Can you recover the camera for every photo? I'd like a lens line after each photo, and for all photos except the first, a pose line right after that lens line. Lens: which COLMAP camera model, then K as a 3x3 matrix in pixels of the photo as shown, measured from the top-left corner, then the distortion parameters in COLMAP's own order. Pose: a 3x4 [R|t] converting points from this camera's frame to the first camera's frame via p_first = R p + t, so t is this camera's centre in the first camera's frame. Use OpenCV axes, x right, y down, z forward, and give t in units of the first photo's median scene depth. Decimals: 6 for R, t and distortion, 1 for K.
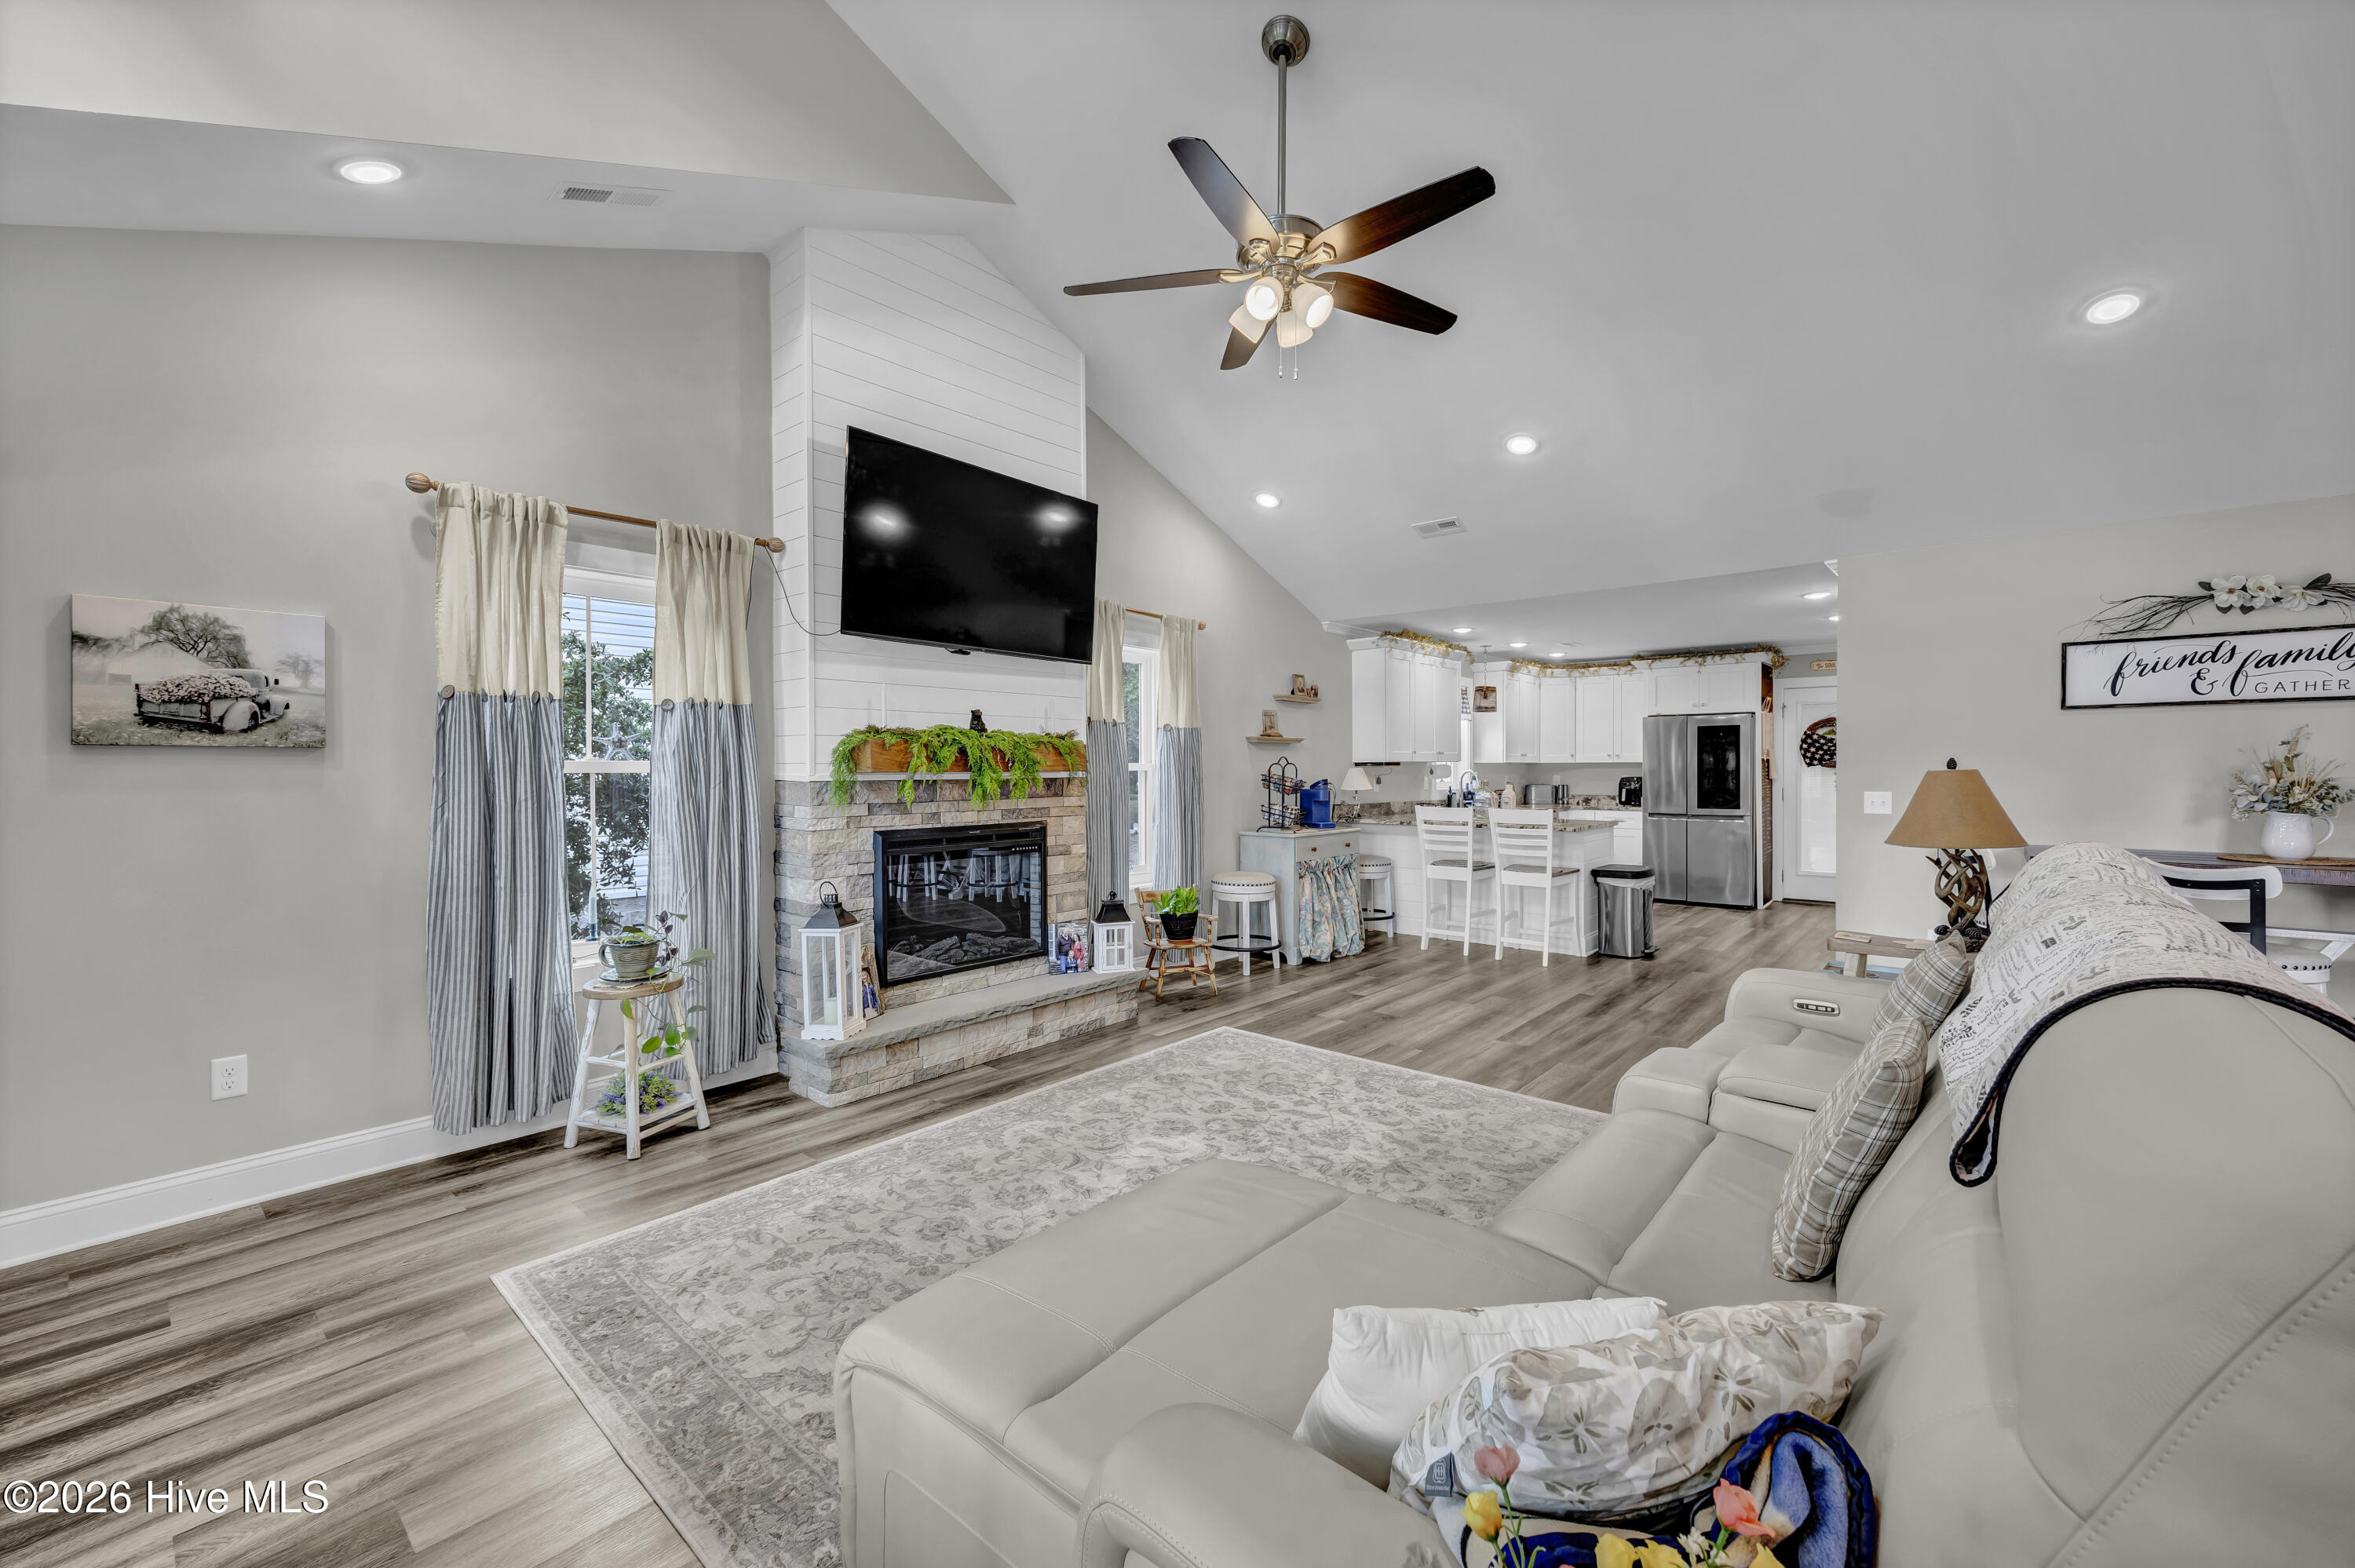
lens RADIAL K [[943.6, 0, 1176.6], [0, 943.6, 779.3], [0, 0, 1]] dist [0.000359, 0.000138]
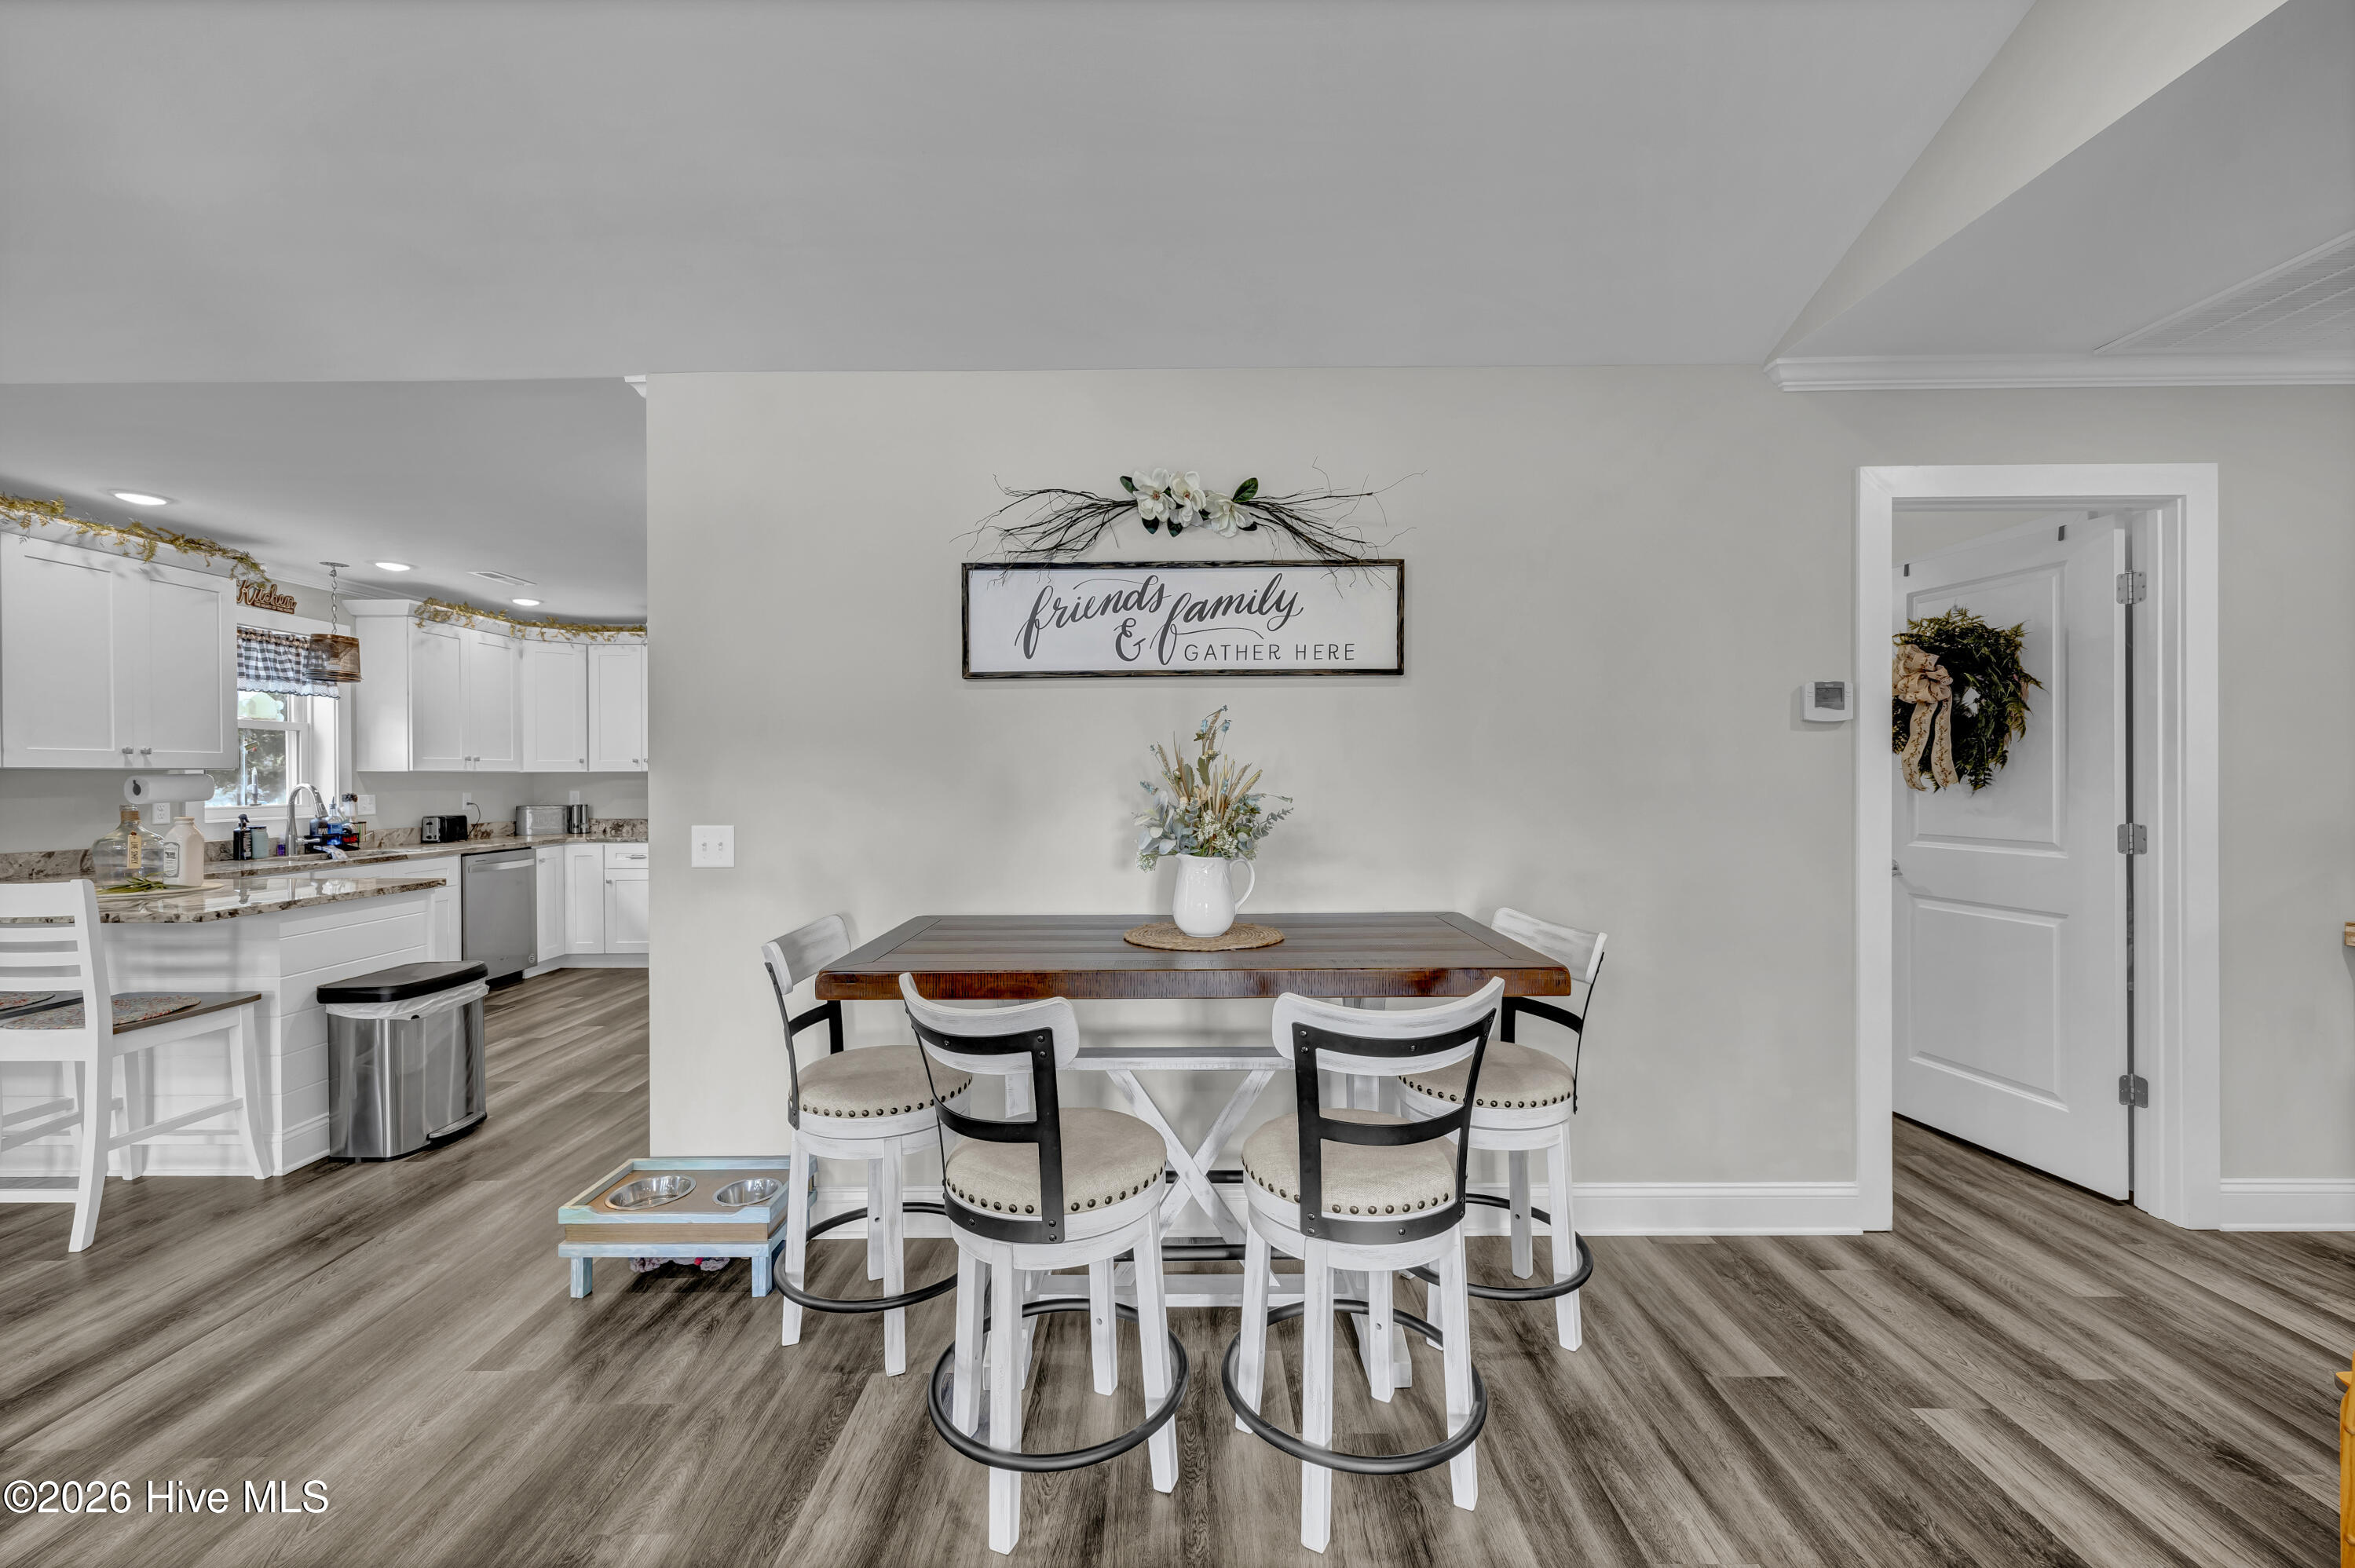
lens RADIAL K [[943.7, 0, 1171.4], [0, 943.7, 782.1], [0, 0, 1]] dist [0.000359, 0.000138]
pose [[0.763080, -0.005266, 0.646283, 0.622975], [0.010814, 0.999931, -0.004620, -0.005831], [-0.646214, 0.010514, 0.763084, 0.449133]]
